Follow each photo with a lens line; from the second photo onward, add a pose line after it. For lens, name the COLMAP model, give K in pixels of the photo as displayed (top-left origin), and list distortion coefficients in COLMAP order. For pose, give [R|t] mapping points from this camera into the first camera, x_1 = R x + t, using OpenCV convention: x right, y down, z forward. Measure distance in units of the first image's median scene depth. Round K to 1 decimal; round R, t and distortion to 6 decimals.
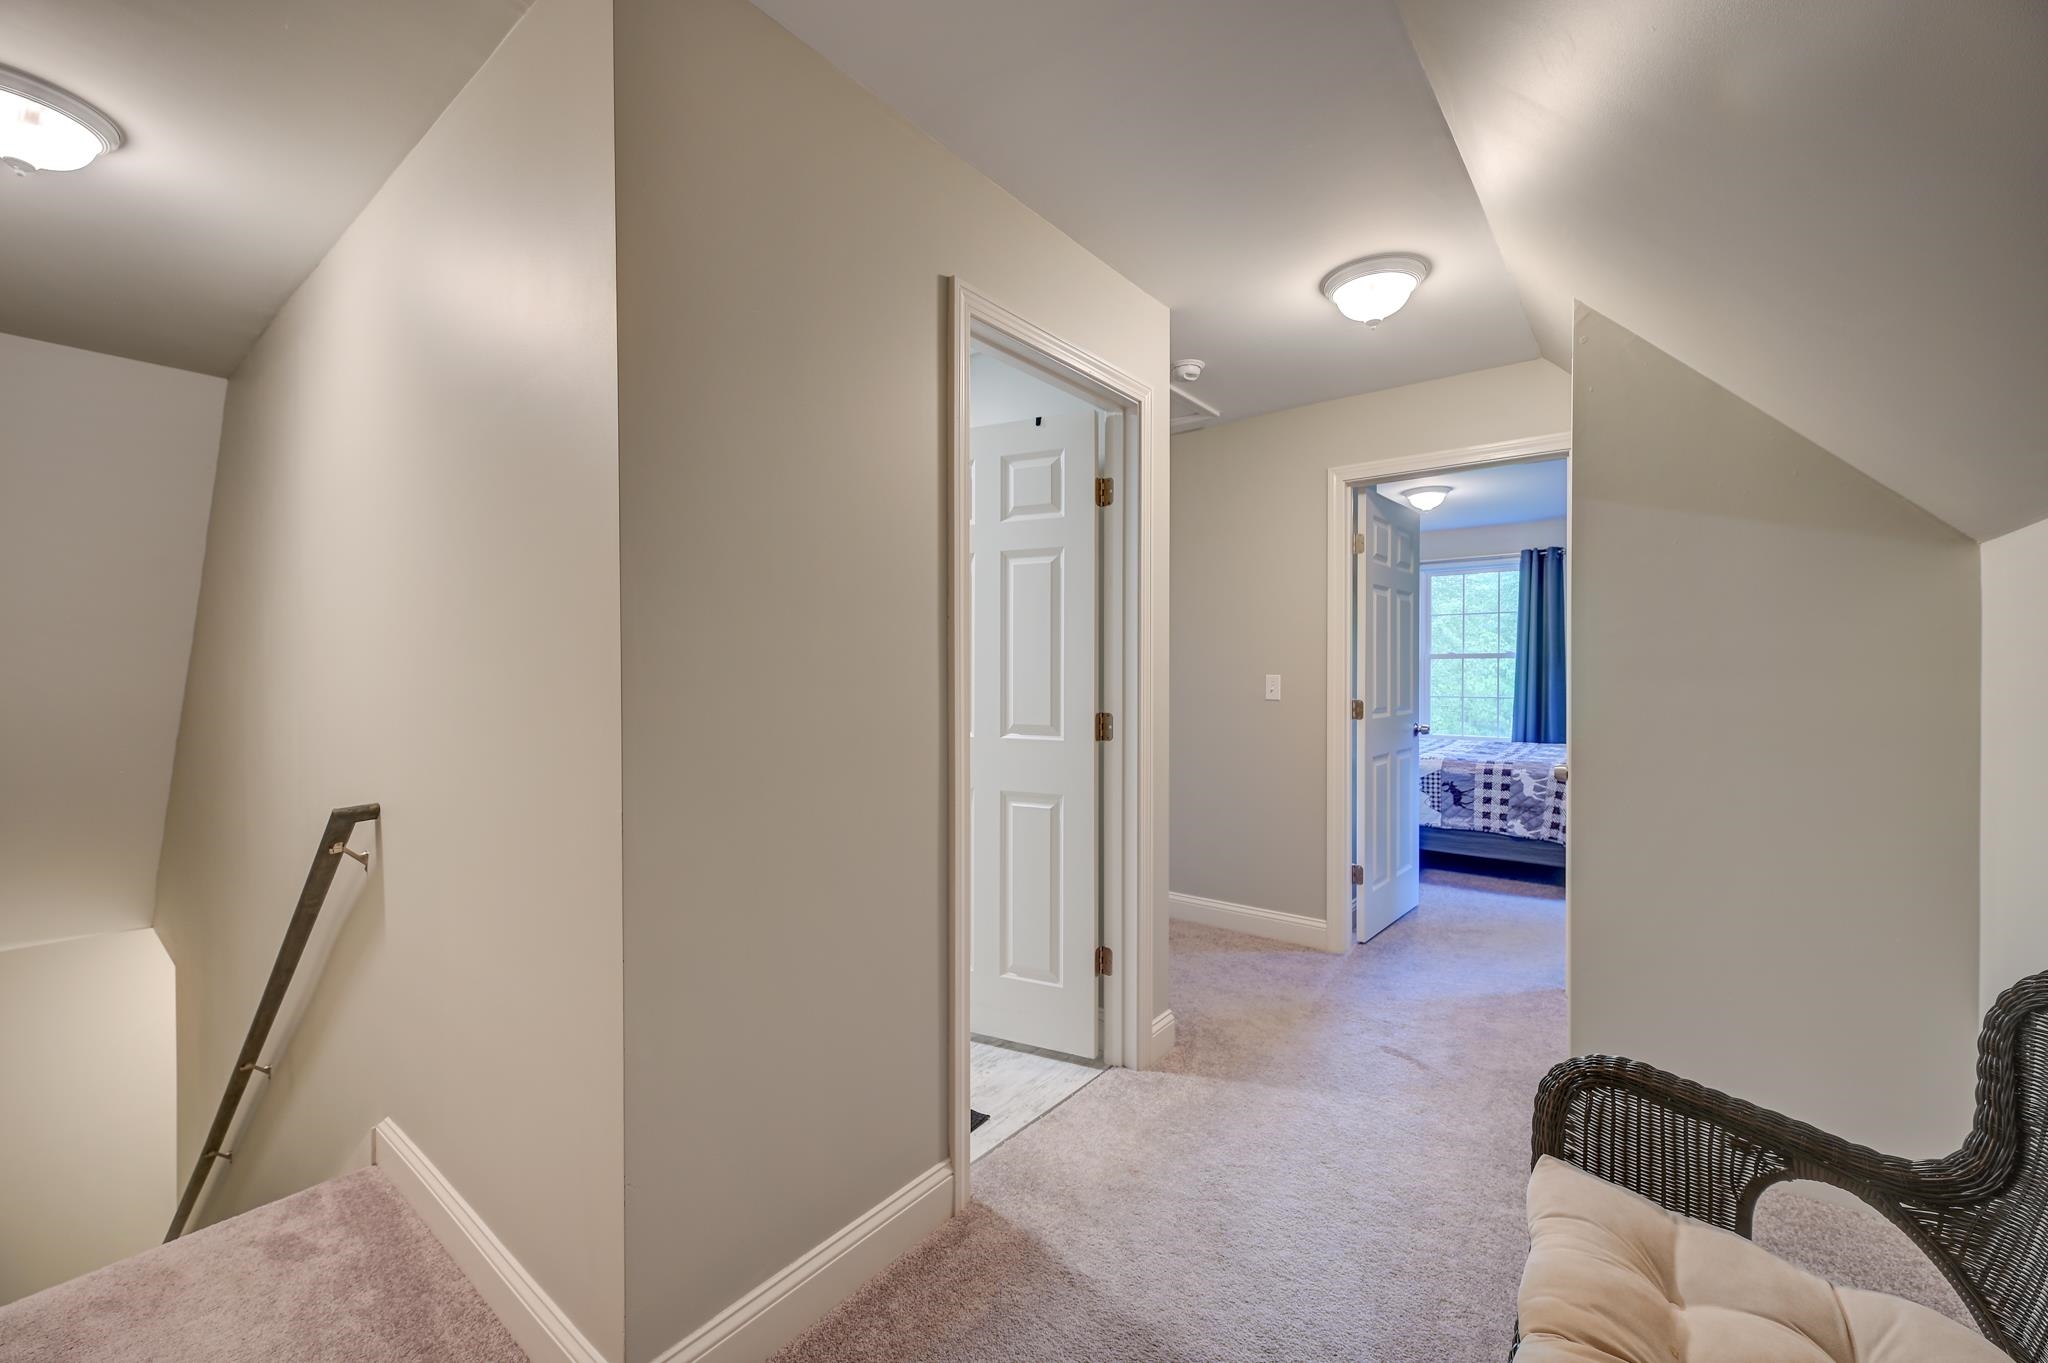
lens RADIAL K [[815.9, 0, 1030.7], [0, 815.9, 675.9], [0, 0, 1]] dist [0.000325, 0.000091]
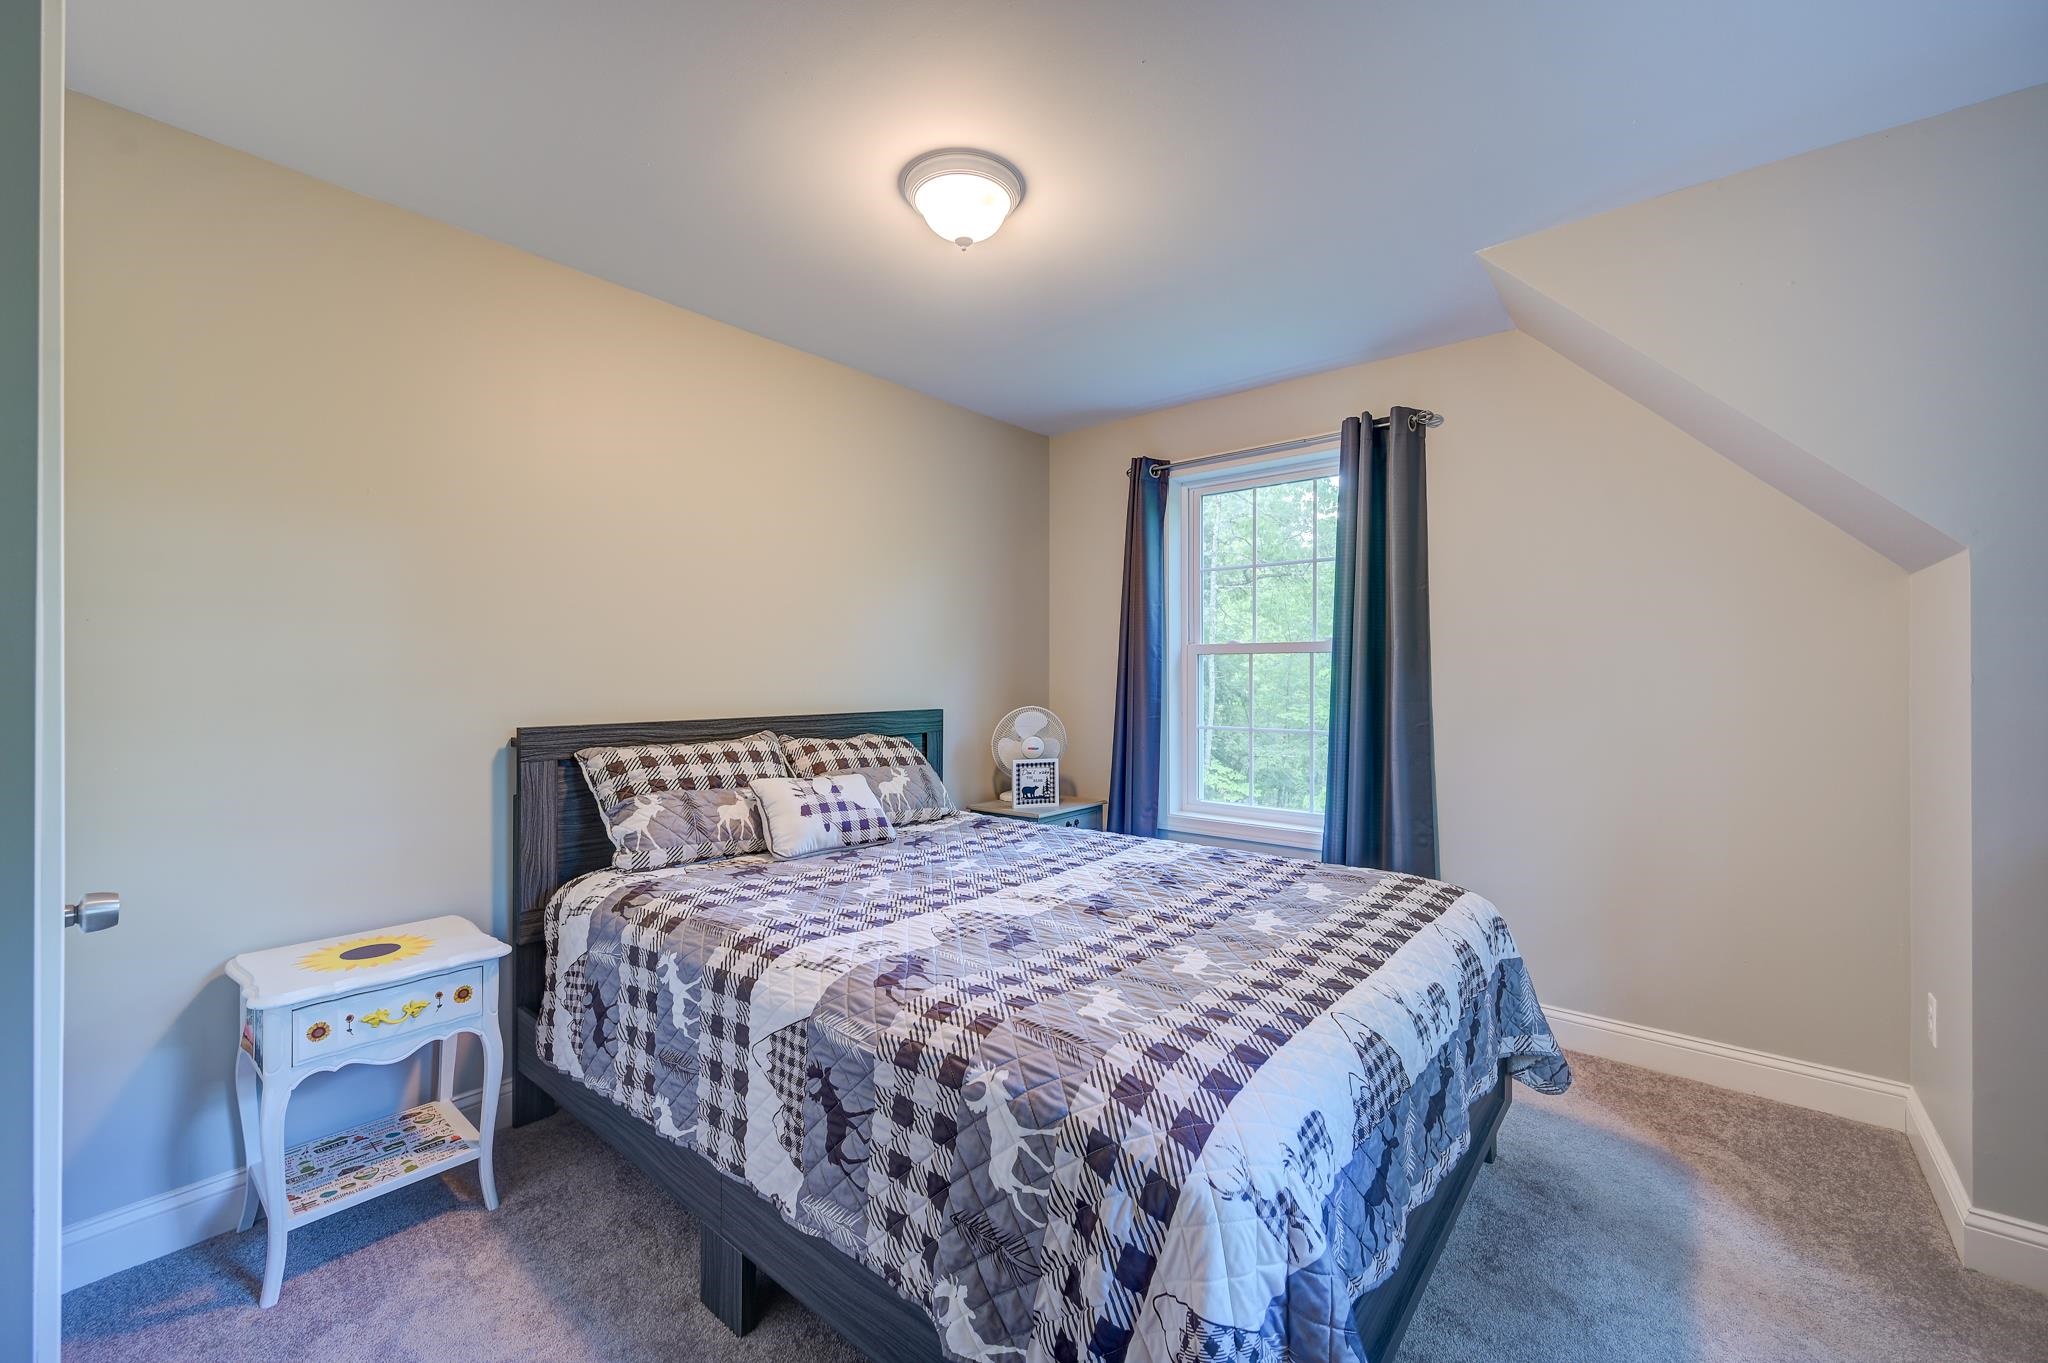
lens RADIAL K [[815.9, 0, 1026.9], [0, 815.9, 675.1], [0, 0, 1]] dist [0.000325, 0.000091]
pose [[0.999508, -0.001919, -0.031308, 0.607696], [0.001701, 0.999974, -0.006970, -0.006768], [0.031321, 0.006914, 0.999485, 0.730011]]
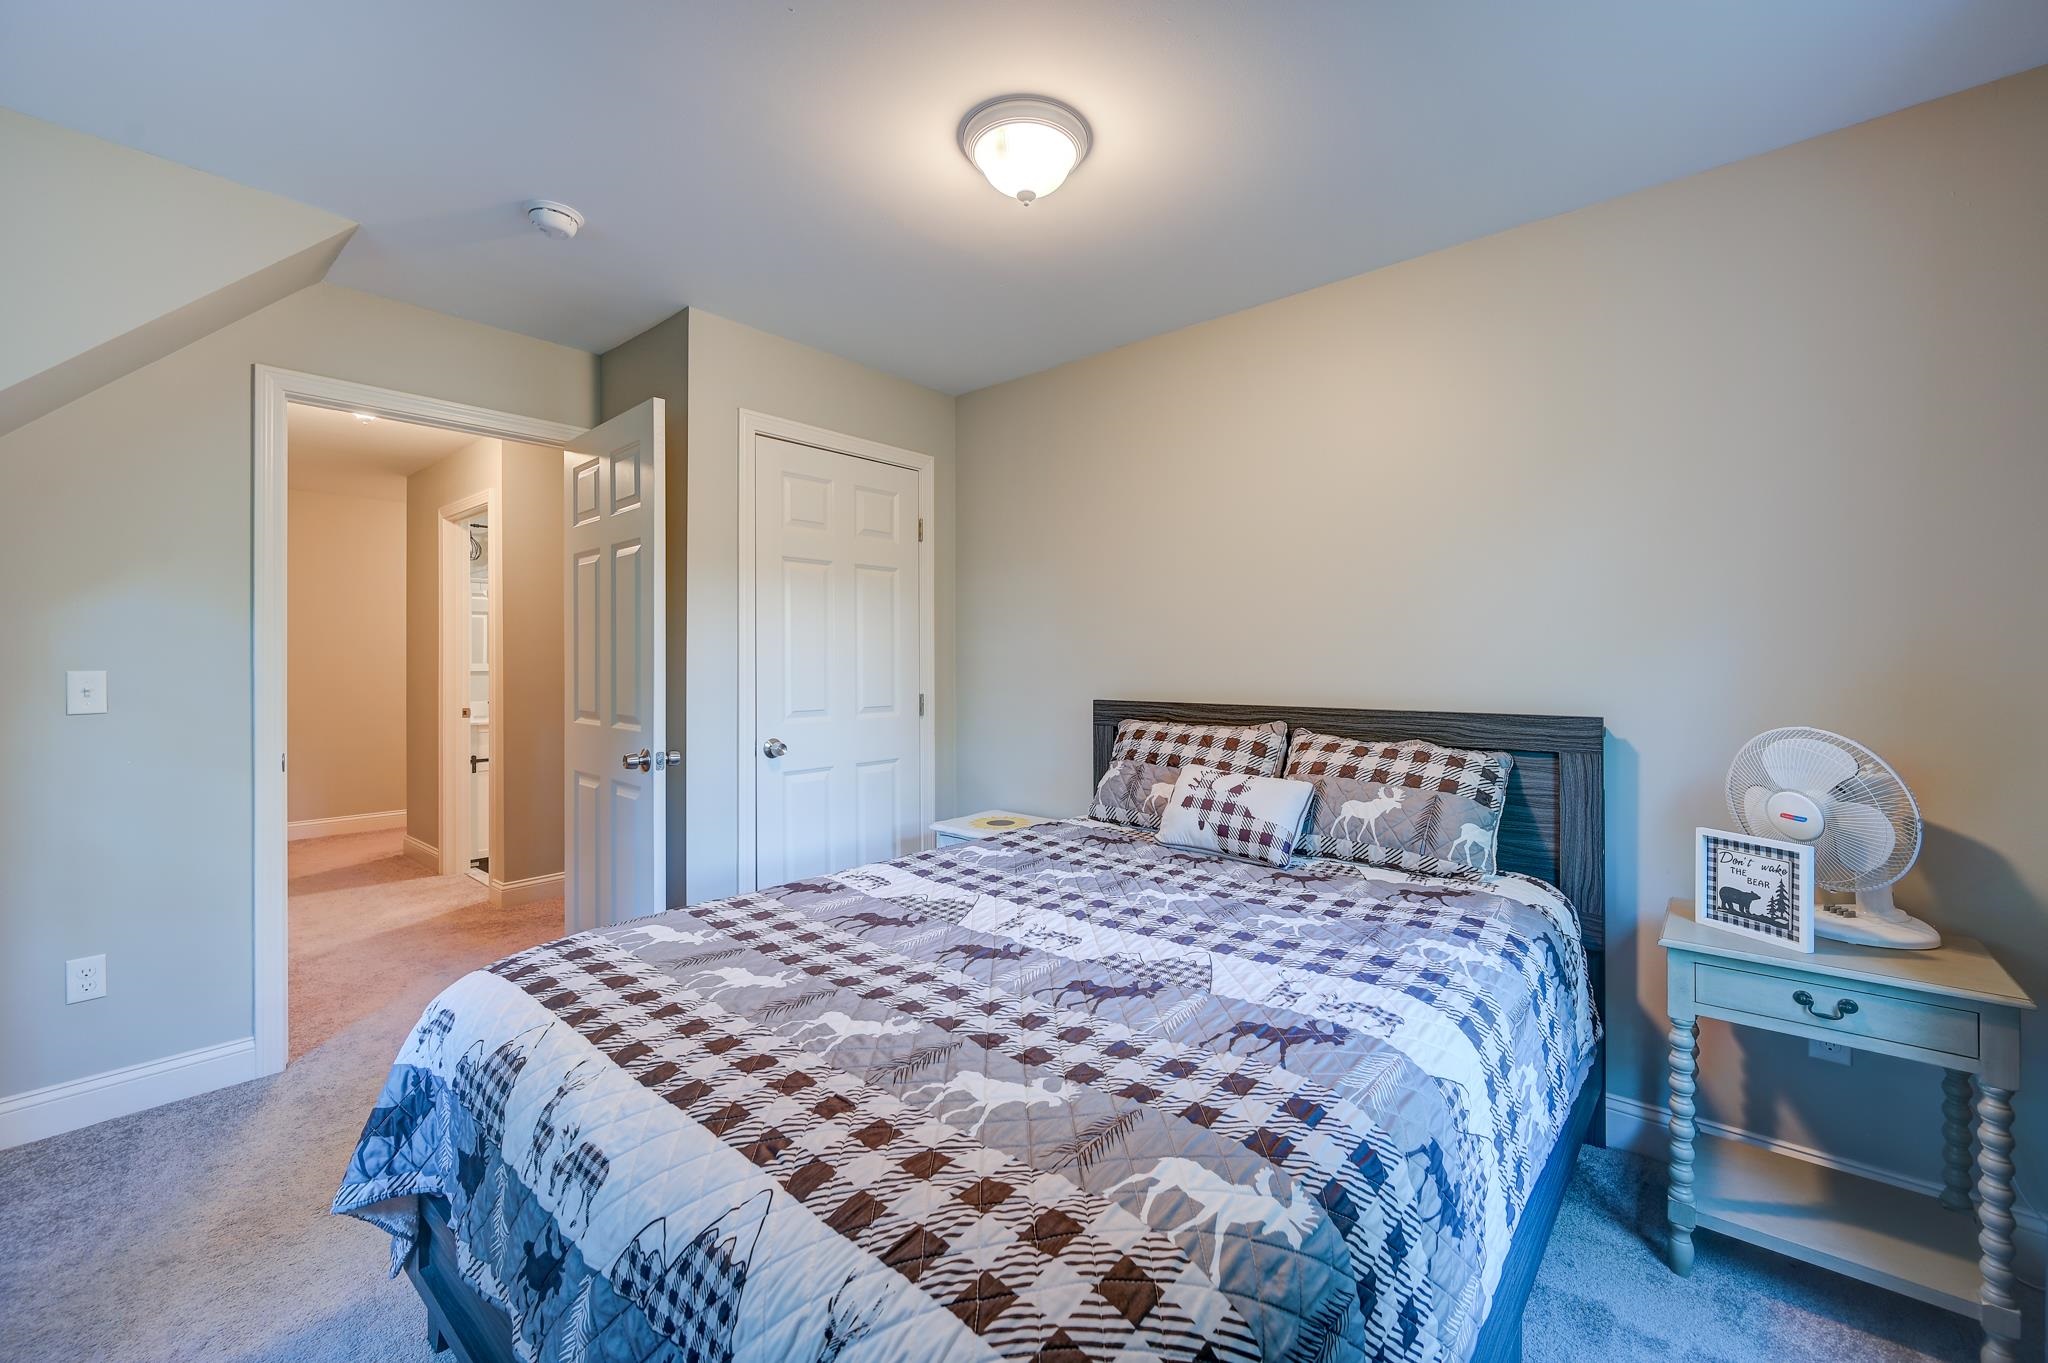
lens RADIAL K [[815.9, 0, 1035.4], [0, 815.9, 674.3], [0, 0, 1]] dist [0.000325, 0.000091]
pose [[-0.026786, 0.012350, -0.999565, 0.793323], [-0.007908, 0.999890, 0.012566, -0.007443], [0.999610, 0.008241, -0.026685, 0.965147]]
